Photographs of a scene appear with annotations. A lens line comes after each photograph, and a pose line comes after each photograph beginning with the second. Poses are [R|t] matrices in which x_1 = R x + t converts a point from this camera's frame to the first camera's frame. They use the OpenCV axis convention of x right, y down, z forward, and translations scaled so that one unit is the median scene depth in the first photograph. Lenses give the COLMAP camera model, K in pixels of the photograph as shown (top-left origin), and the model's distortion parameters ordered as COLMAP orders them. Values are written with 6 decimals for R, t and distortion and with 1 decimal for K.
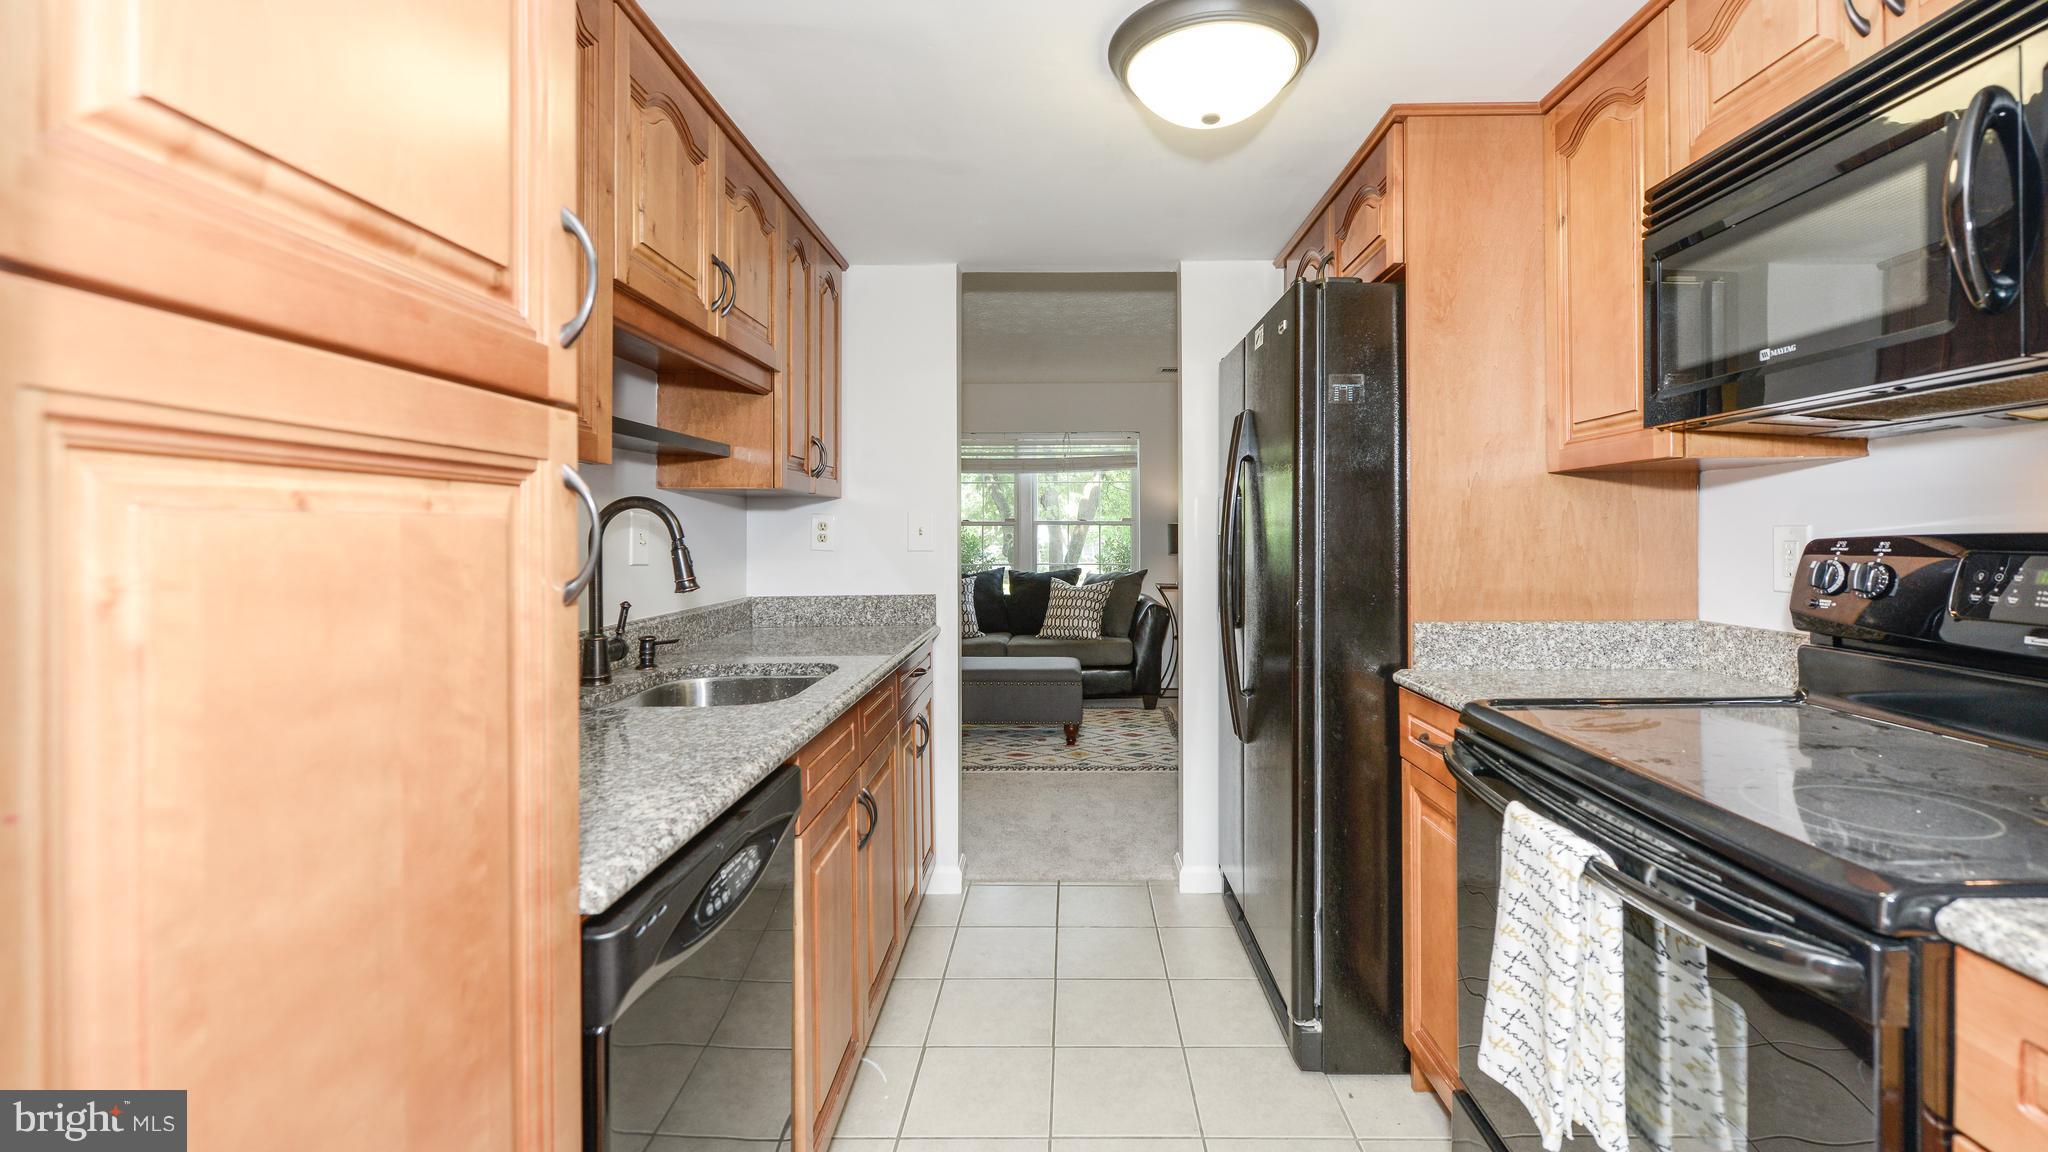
lens RADIAL K [[838.8, 0, 1065.5], [0, 838.8, 521.8], [0, 0, 1]] dist [0.001410, -0.000215]
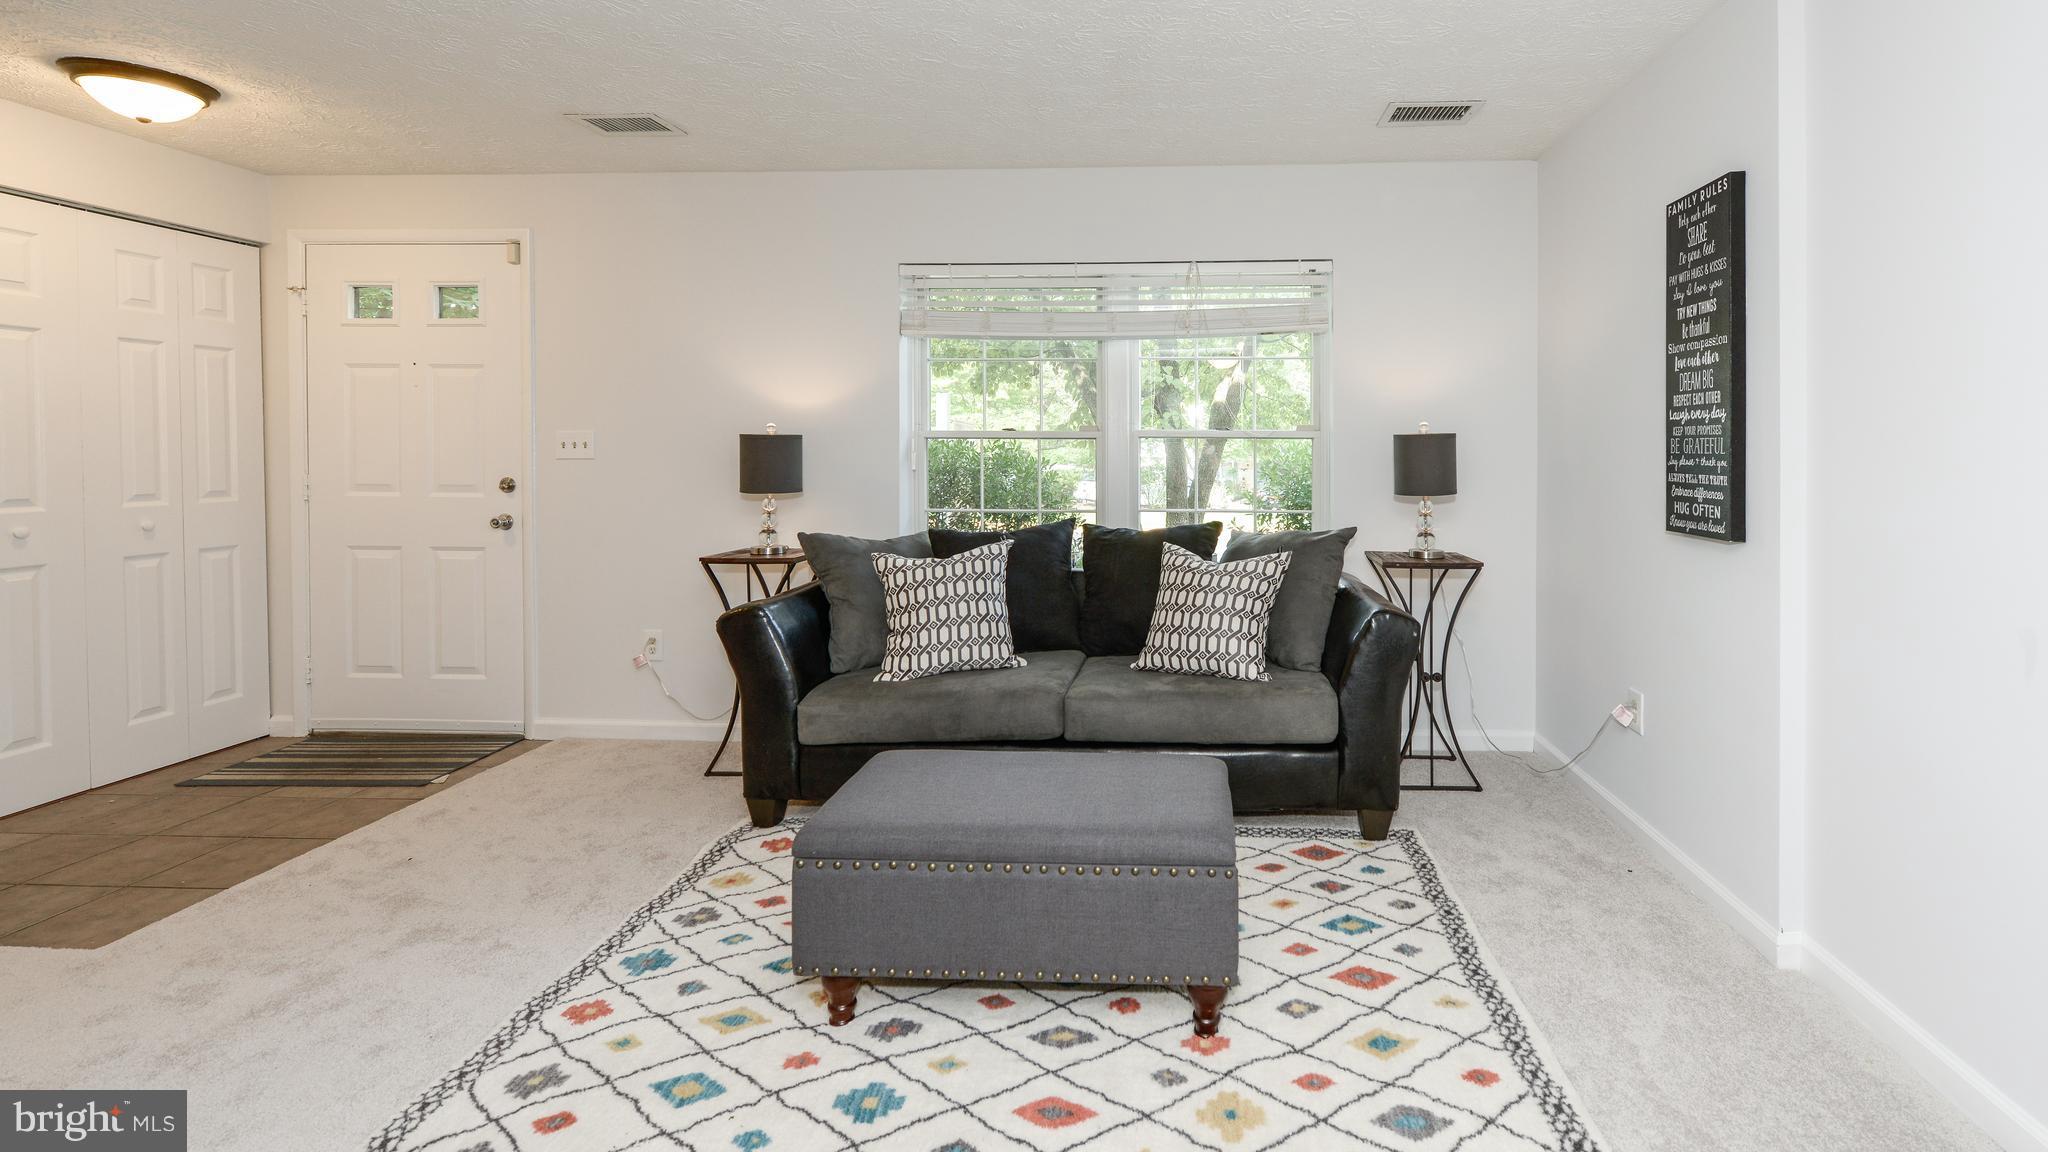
lens RADIAL K [[891.2, 0, 1153.7], [0, 891.2, 466.1], [0, 0, 1]] dist [0.004440, -0.003536]
pose [[0.999156, 0.003172, -0.040957, -0.003397], [-0.001829, 0.999461, 0.032787, 0.009997], [0.041039, -0.032685, 0.998623, 1.534292]]
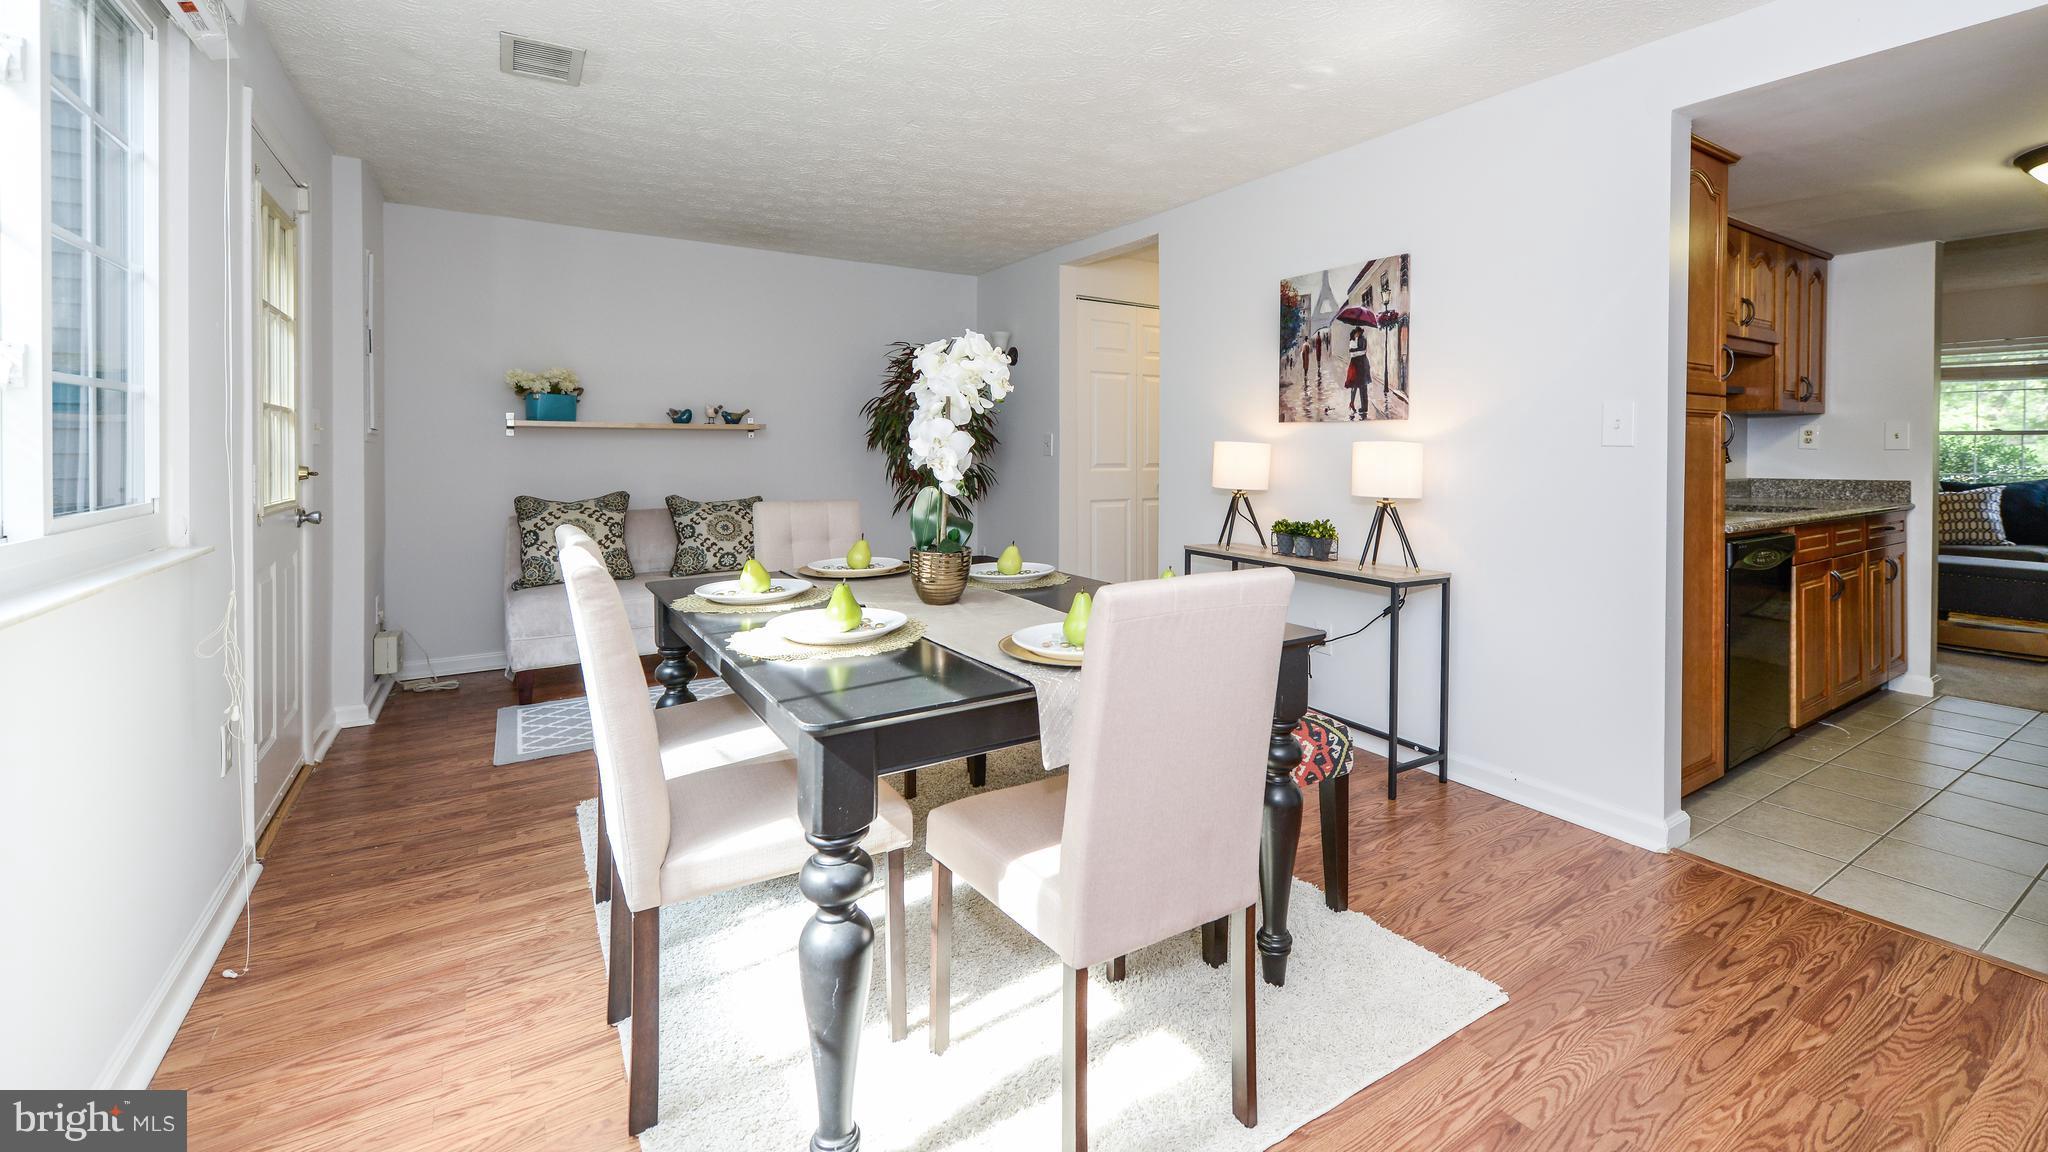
lens RADIAL K [[838.8, 0, 1106.6], [0, 838.8, 453.6], [0, 0, 1]] dist [0.001410, -0.000215]
pose [[0.558658, 0.008612, -0.829353, 0.389743], [0.007191, 0.999858, 0.015226, 0.015910], [0.829367, -0.014470, 0.558517, -1.351858]]
